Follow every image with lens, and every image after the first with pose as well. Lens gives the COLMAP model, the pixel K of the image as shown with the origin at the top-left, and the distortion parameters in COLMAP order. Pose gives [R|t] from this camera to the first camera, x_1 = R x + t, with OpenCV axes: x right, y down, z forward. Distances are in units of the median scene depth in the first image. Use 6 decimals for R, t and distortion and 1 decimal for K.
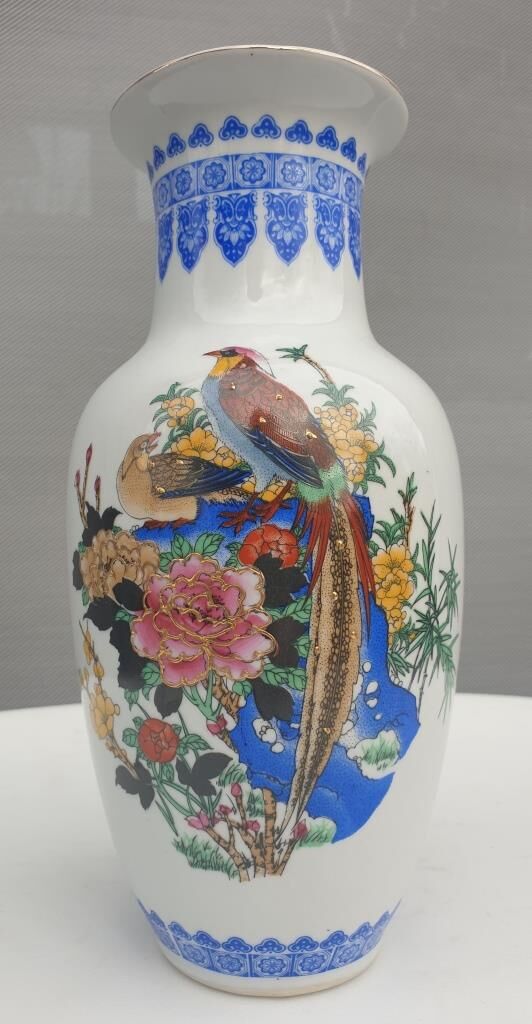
lens RADIAL K [[825.9, 0, 244.5], [0, 825.9, 510.6], [0, 0, 1]] dist [0.227890, -0.987954]
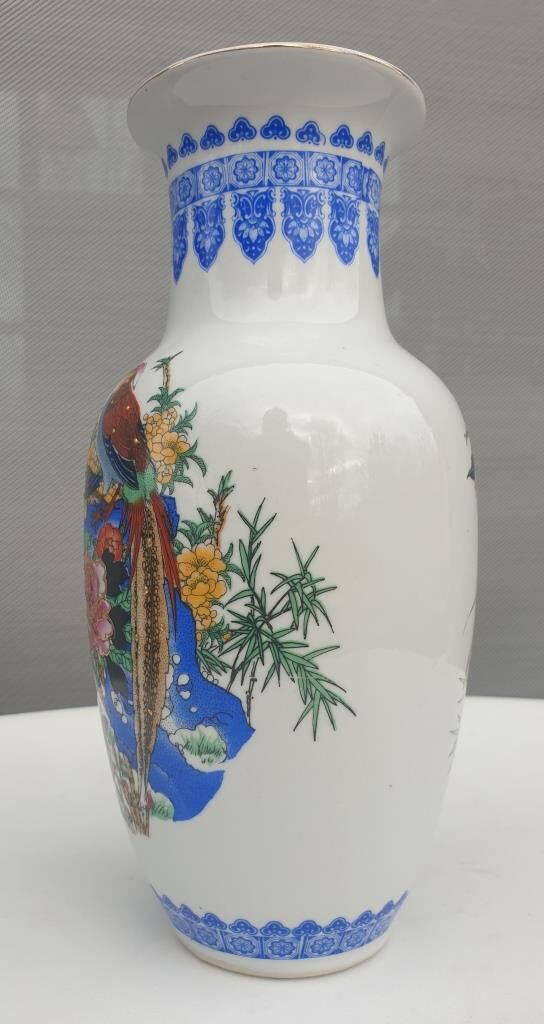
lens RADIAL K [[856.8, 0, 271.0], [0, 856.8, 547.6], [0, 0, 1]] dist [0.288578, -1.091990]
pose [[0.629068, 0.027754, -0.776855, 1.051620], [0.010788, 0.998954, 0.044425, -0.000043], [0.777276, -0.036327, 0.628110, 0.411666]]
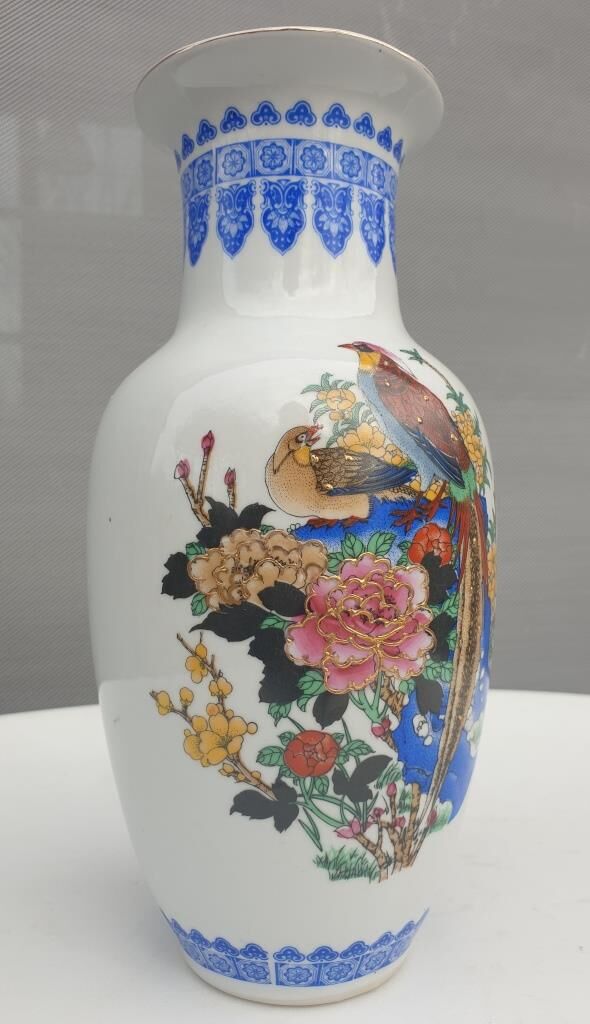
lens RADIAL K [[829.2, 0, 308.2], [0, 829.2, 512.4], [0, 0, 1]] dist [0.208694, -0.936746]
pose [[0.815876, 0.008337, 0.578167, -0.662302], [-0.010742, 0.999942, 0.000739, 0.004178], [-0.578128, -0.006813, 0.815918, 0.241972]]
